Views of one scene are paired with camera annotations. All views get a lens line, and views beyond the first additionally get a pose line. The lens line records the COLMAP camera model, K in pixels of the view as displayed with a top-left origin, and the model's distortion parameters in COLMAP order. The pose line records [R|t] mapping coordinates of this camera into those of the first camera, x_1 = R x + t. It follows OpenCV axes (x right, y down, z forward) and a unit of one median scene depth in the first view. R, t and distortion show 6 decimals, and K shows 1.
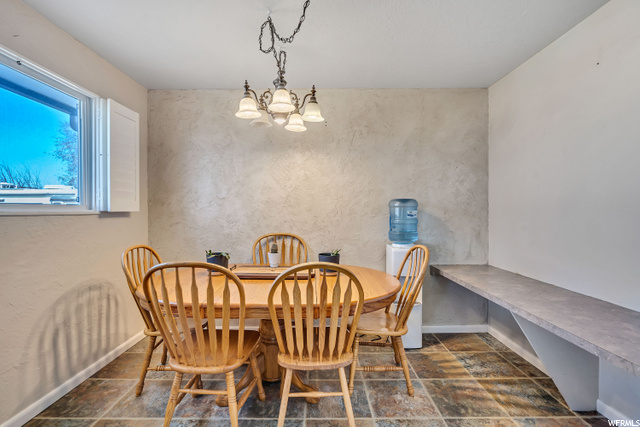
lens RADIAL K [[297.1, 0, 319.3], [0, 297.1, 213.0], [0, 0, 1]] dist [-0.004875, 0.000449]
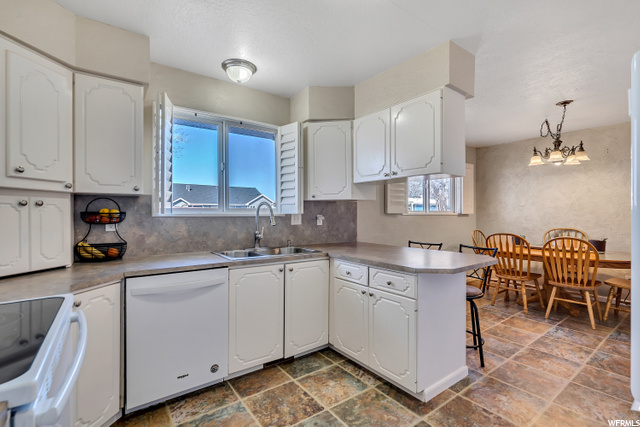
lens RADIAL K [[292.1, 0, 320.0], [0, 292.1, 213.5], [0, 0, 1]] dist [-0.000330, -0.000061]
pose [[0.591449, 0.001564, -0.806341, 0.423102], [-0.000955, 0.999999, 0.001239, -0.009351], [0.806342, 0.000037, 0.591450, -1.152290]]
